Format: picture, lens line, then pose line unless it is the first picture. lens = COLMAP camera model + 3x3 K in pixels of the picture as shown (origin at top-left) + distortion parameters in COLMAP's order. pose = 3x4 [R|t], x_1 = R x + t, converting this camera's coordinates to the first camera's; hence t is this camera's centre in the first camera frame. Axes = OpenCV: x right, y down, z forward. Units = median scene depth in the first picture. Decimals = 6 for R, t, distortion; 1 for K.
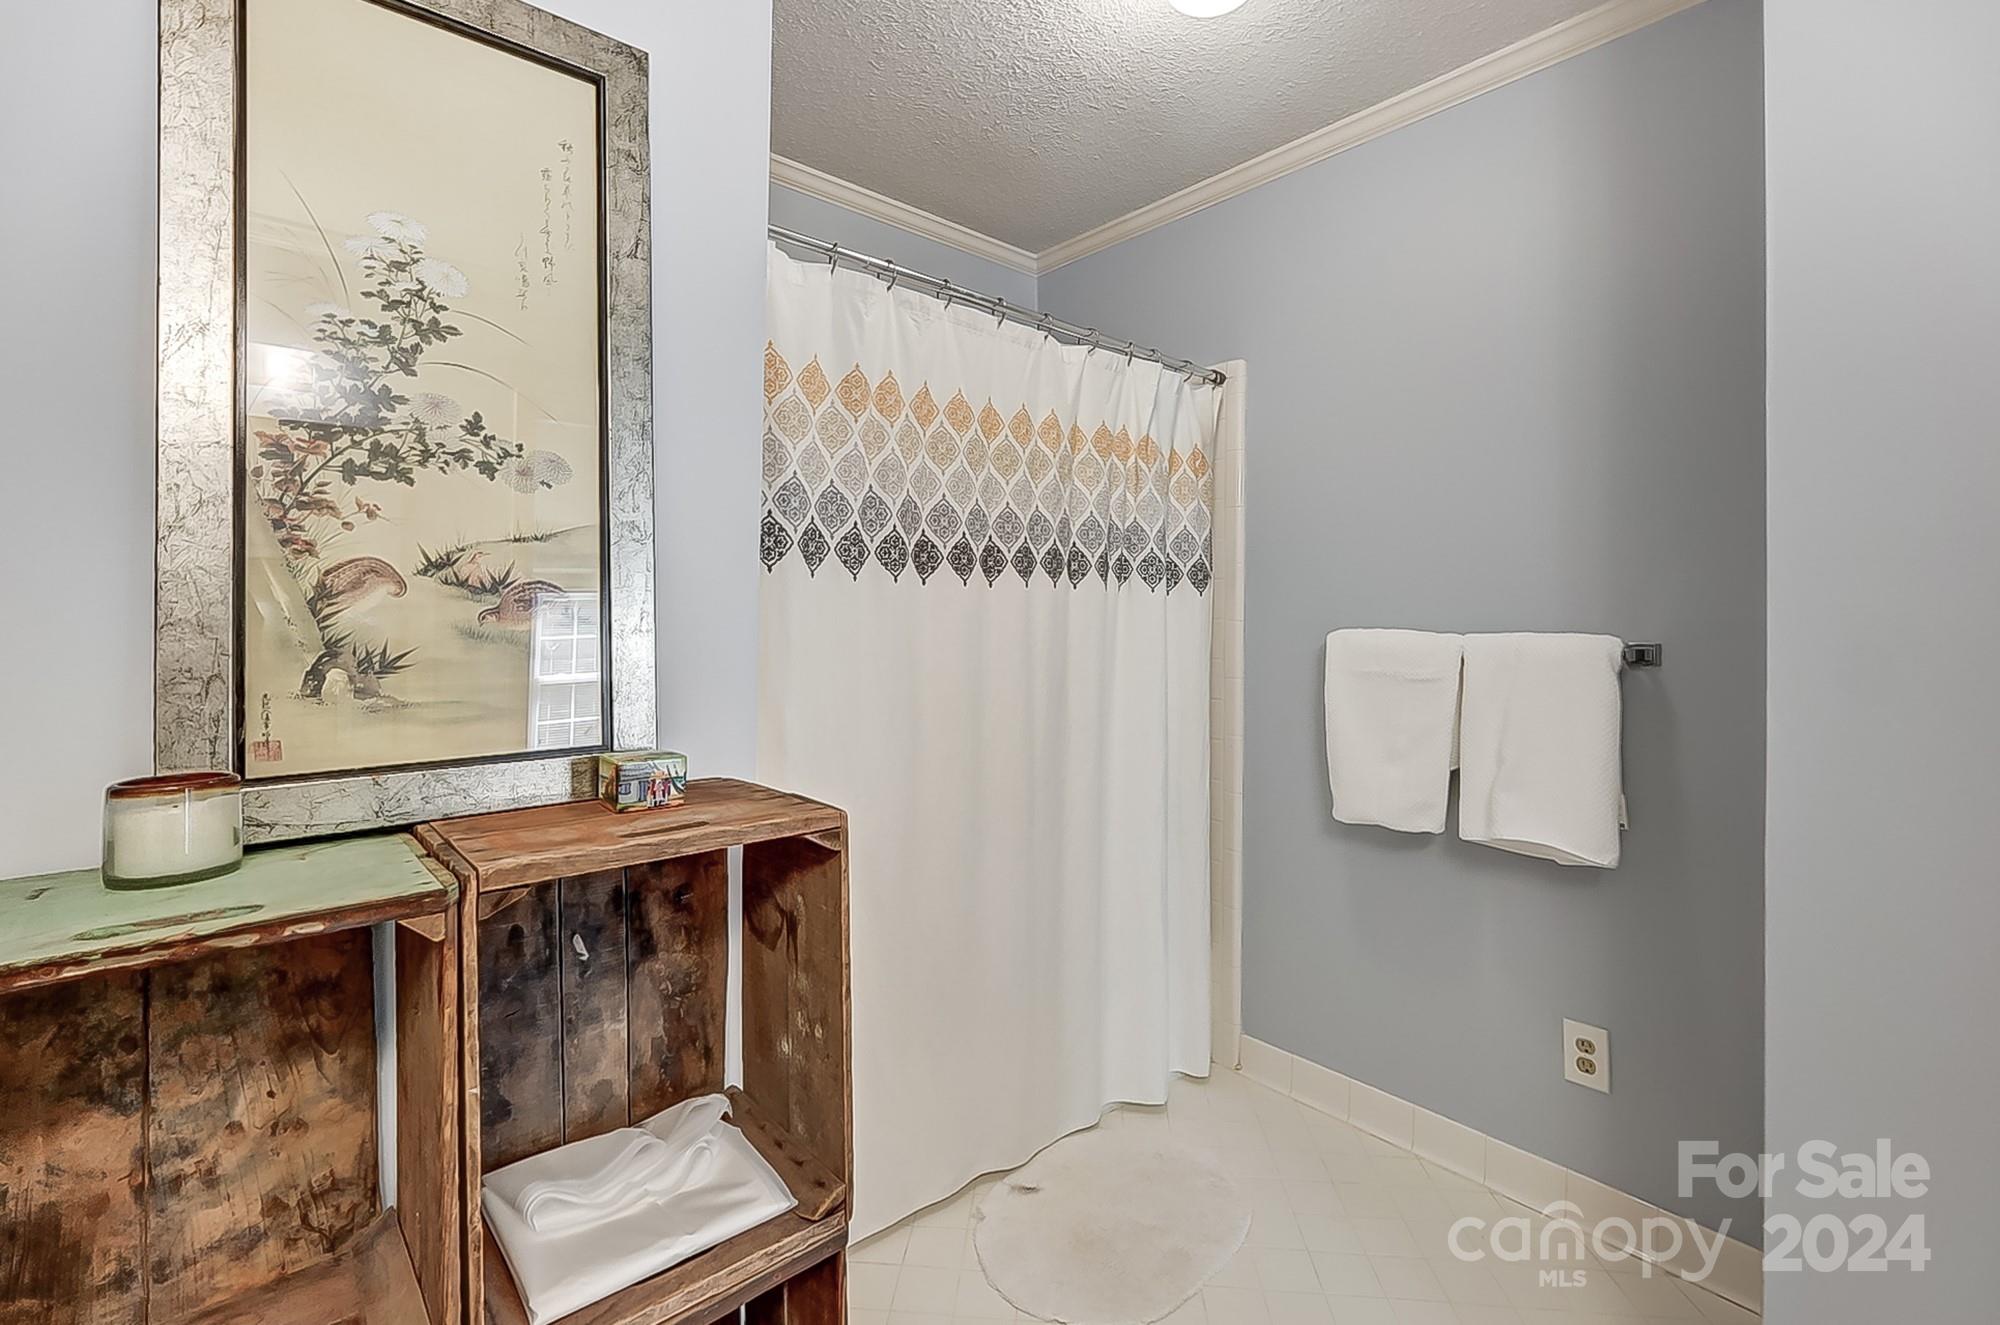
lens RADIAL K [[893.6, 0, 997.5], [0, 893.6, 606.4], [0, 0, 1]] dist [-0.002766, -0.000225]
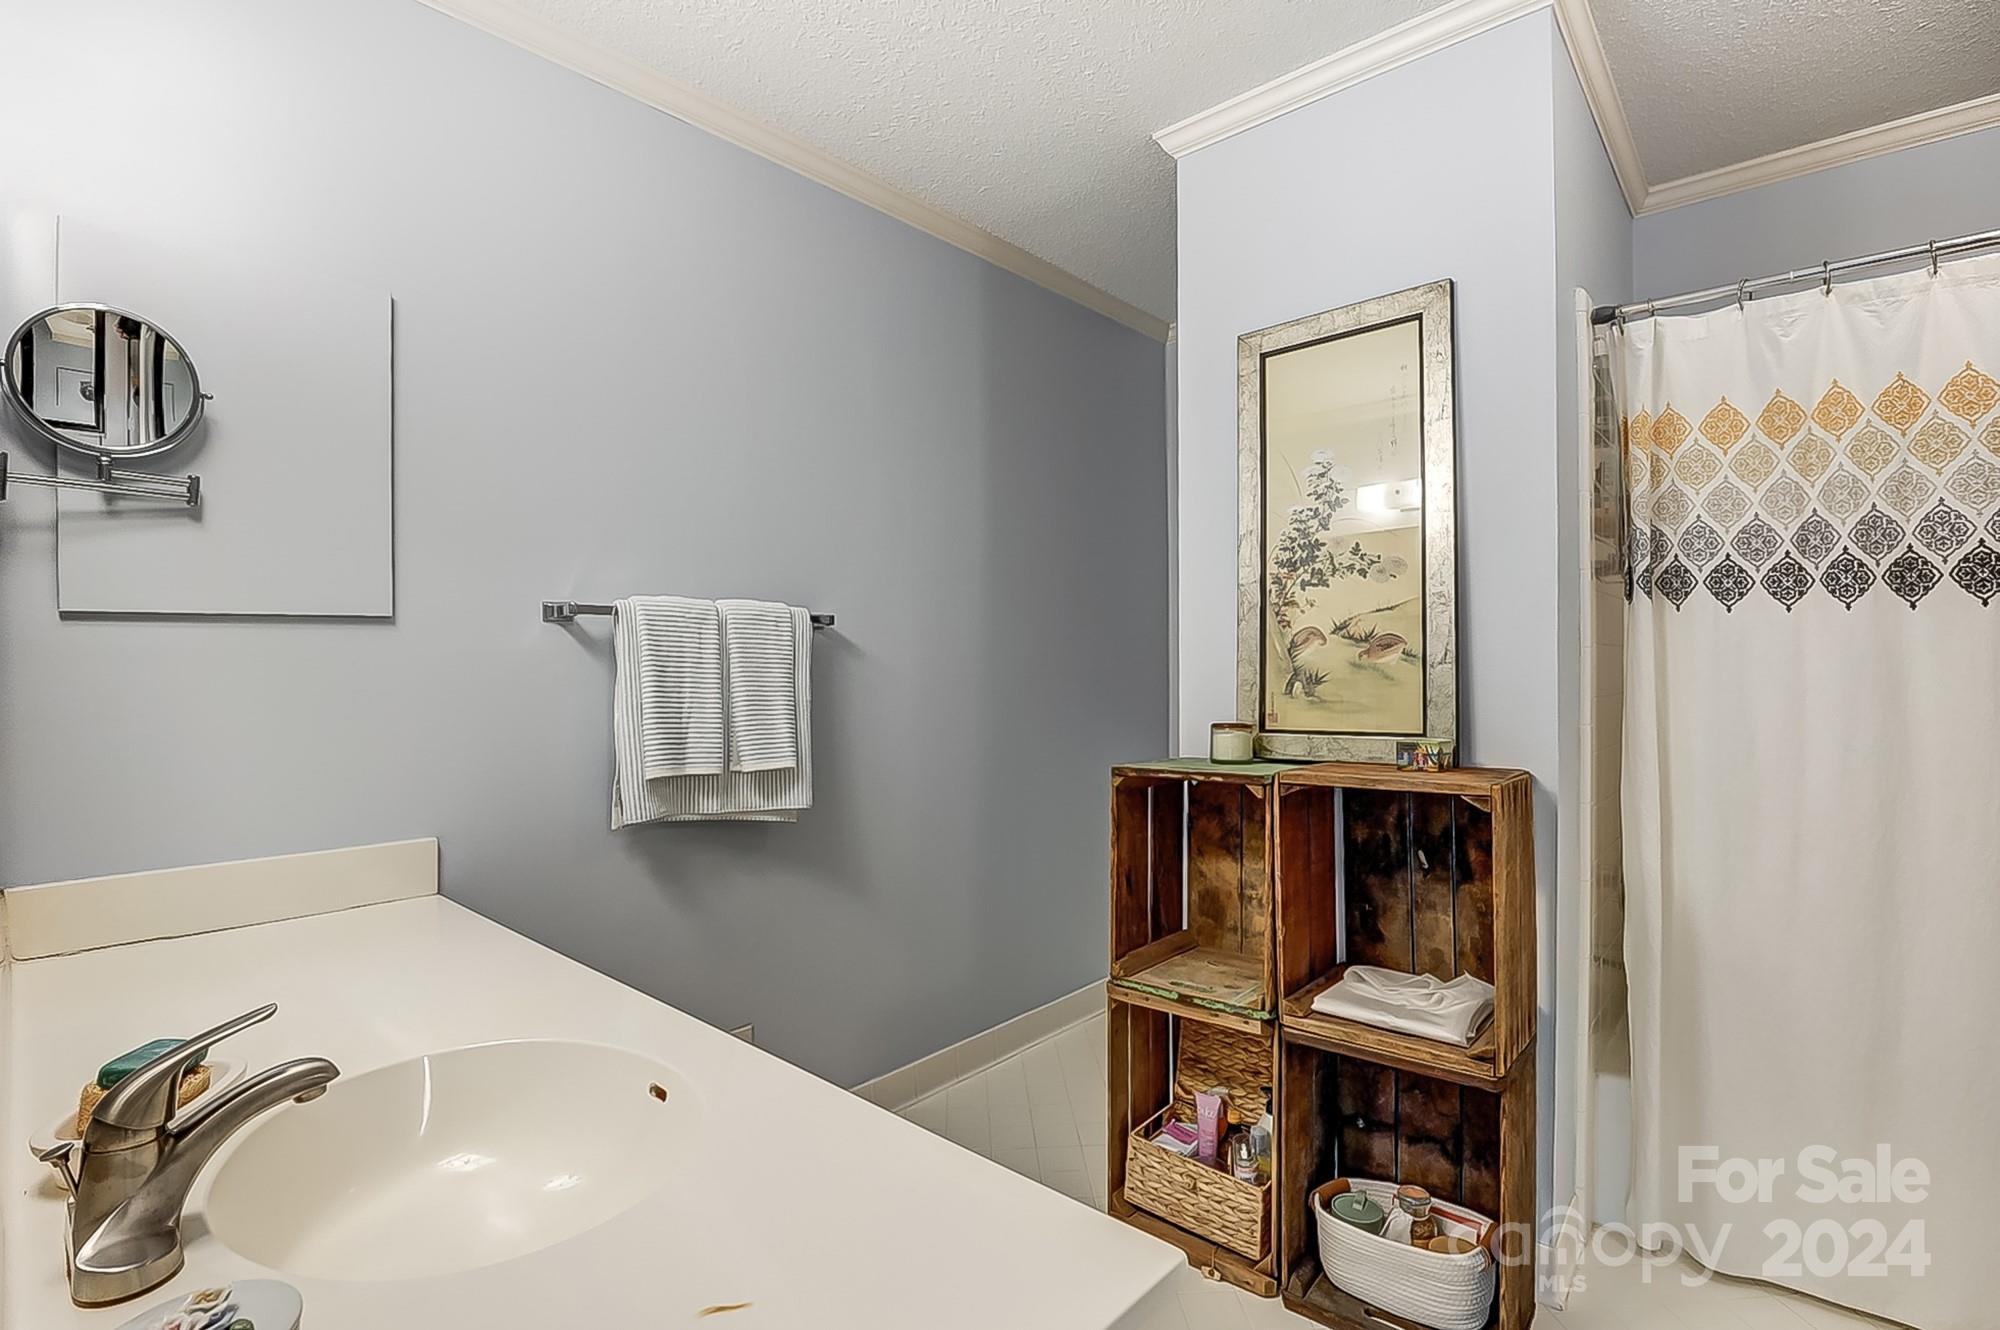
lens RADIAL K [[915.2, 0, 1008.2], [0, 915.2, 676.5], [0, 0, 1]] dist [-0.003719, -0.000161]
pose [[0.135693, -0.000981, -0.990750, 1.195406], [0.019208, 0.999814, 0.001640, 0.039143], [0.990565, -0.019253, 0.135687, 0.045793]]
